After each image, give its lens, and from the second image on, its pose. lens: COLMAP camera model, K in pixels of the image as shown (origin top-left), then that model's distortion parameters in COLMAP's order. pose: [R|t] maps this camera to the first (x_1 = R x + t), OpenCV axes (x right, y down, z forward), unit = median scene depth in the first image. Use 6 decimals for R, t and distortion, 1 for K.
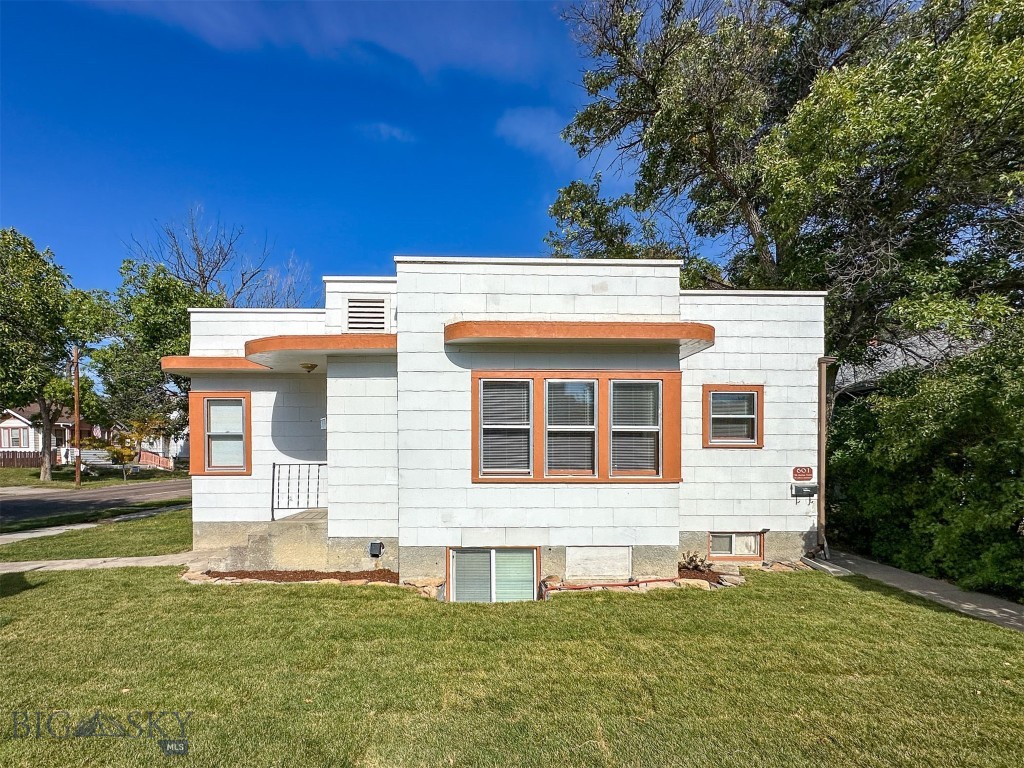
lens RADIAL K [[489.1, 0, 474.2], [0, 489.1, 458.0], [0, 0, 1]] dist [0.002038, 0.000228]
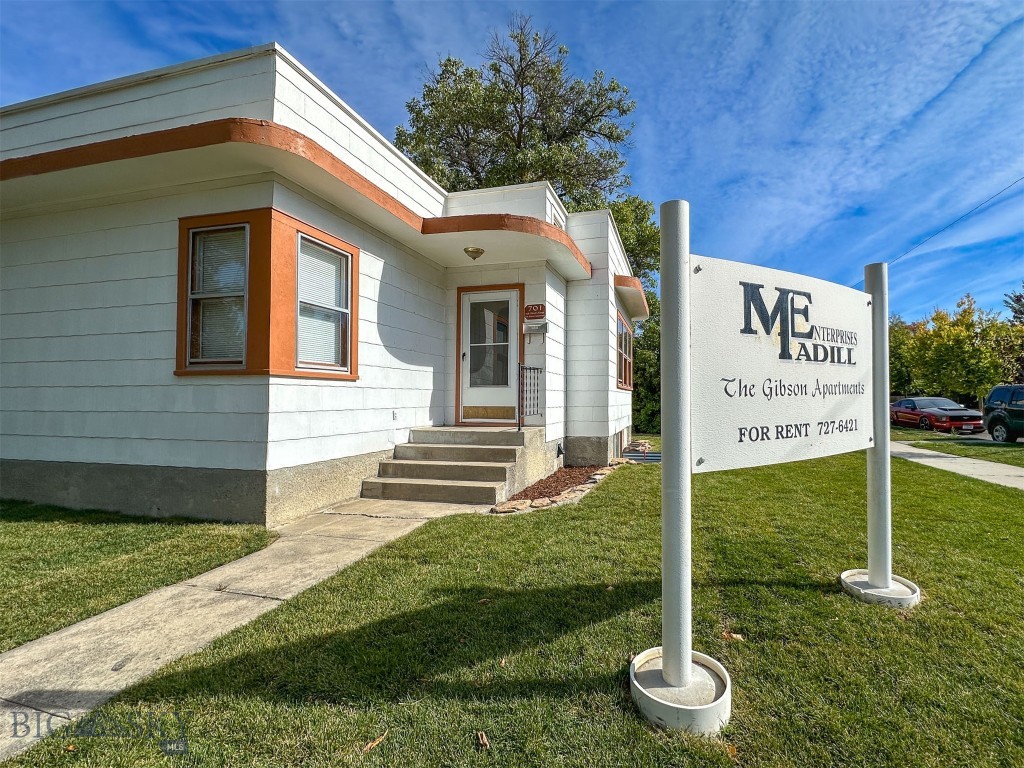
lens RADIAL K [[435.7, 0, 582.5], [0, 435.7, 389.1], [0, 0, 1]] dist [0.000166, 0.000109]
pose [[0.236184, 0.021244, 0.971476, -1.151143], [0.013061, 0.999601, -0.025034, 0.078423], [-0.971621, 0.018601, 0.235812, 0.731030]]
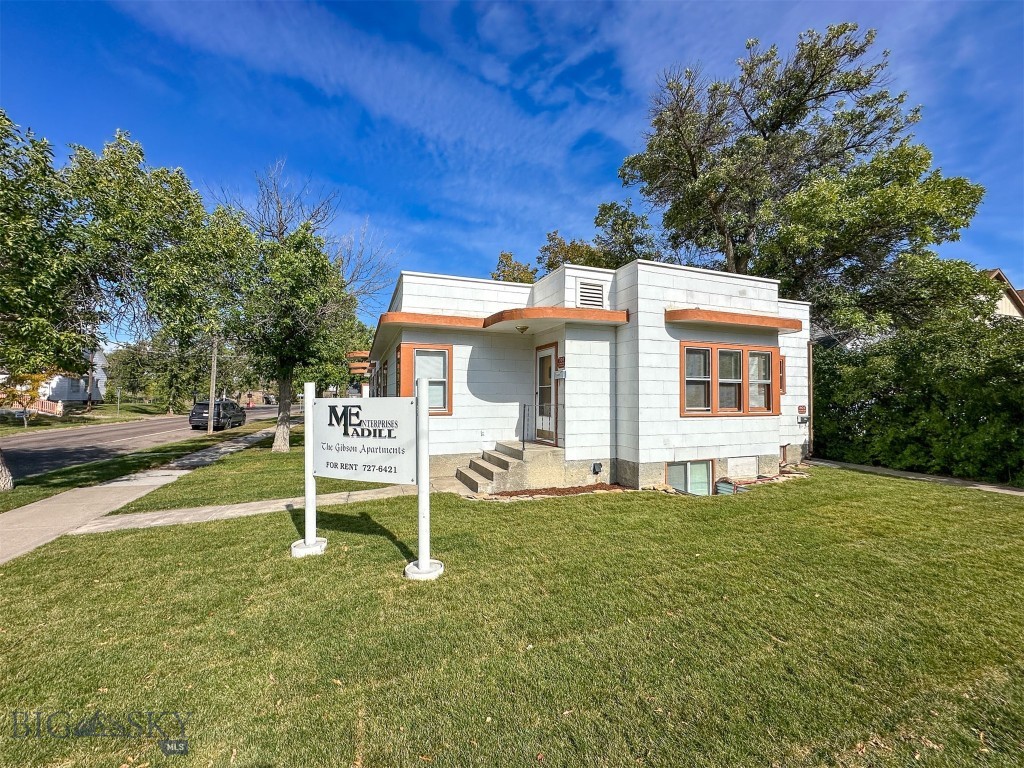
lens RADIAL K [[419.7, 0, 508.2], [0, 419.7, 389.3], [0, 0, 1]] dist [-0.000885, -0.000392]
pose [[0.940237, 0.008421, 0.340417, -0.837514], [0.001699, 0.999566, -0.029420, 0.003440], [-0.340517, 0.028240, 0.939814, -0.007875]]
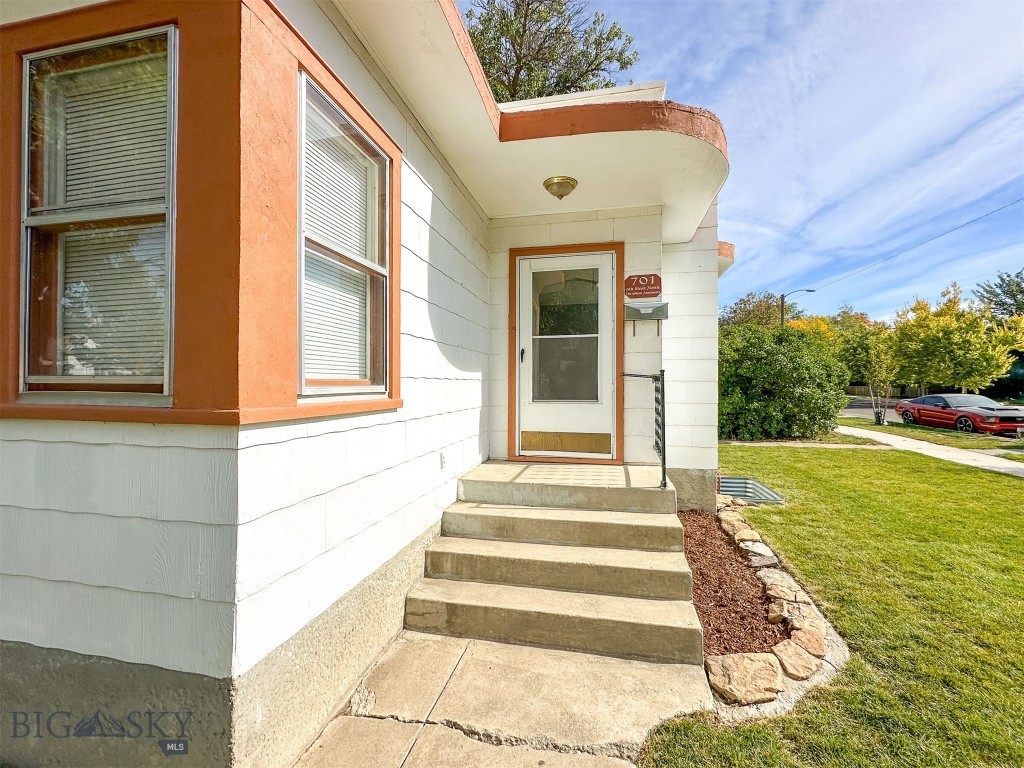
lens RADIAL K [[432.2, 0, 545.5], [0, 432.2, 381.5], [0, 0, 1]] dist [-0.000100, -0.000311]
pose [[0.182822, 0.010465, 0.983090, -0.889643], [0.014742, 0.999802, -0.013384, 0.027174], [-0.983035, 0.016940, 0.182632, 1.058332]]
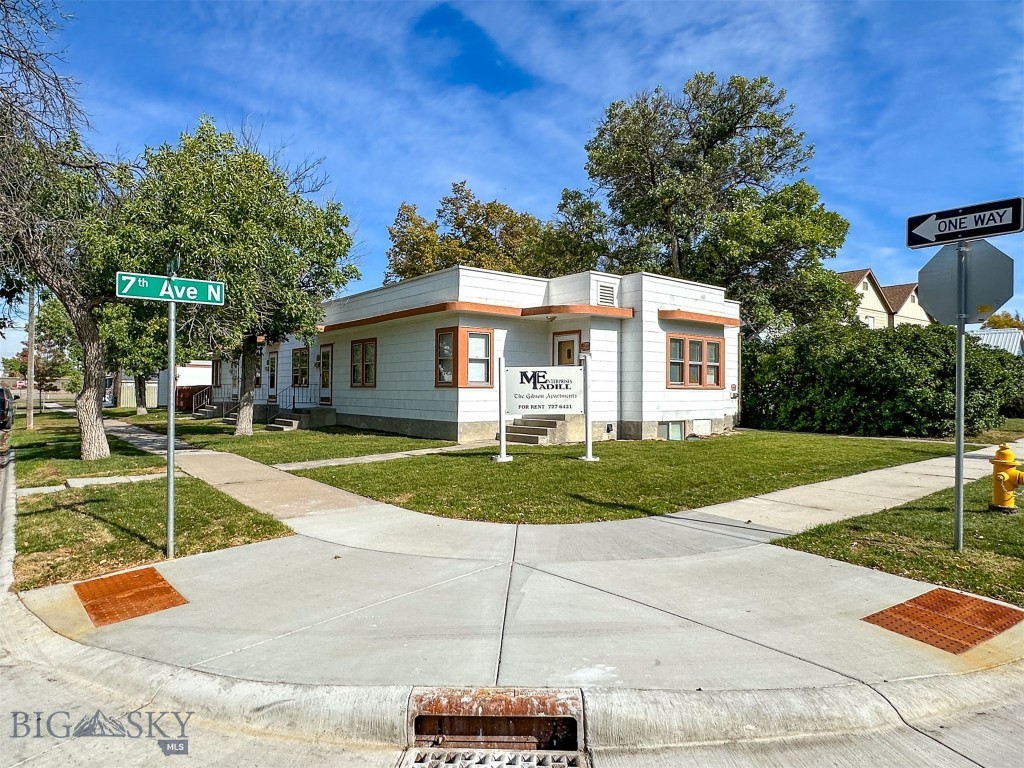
lens RADIAL K [[617.5, 0, 512.0], [0, 617.5, 384.0], [0, 0, 1]] dist [0.002494, 0.002108]
pose [[0.786372, 0.009809, 0.617675, -1.879535], [0.002863, 0.999805, -0.019523, 0.072463], [-0.617747, 0.017121, 0.786191, -0.542251]]
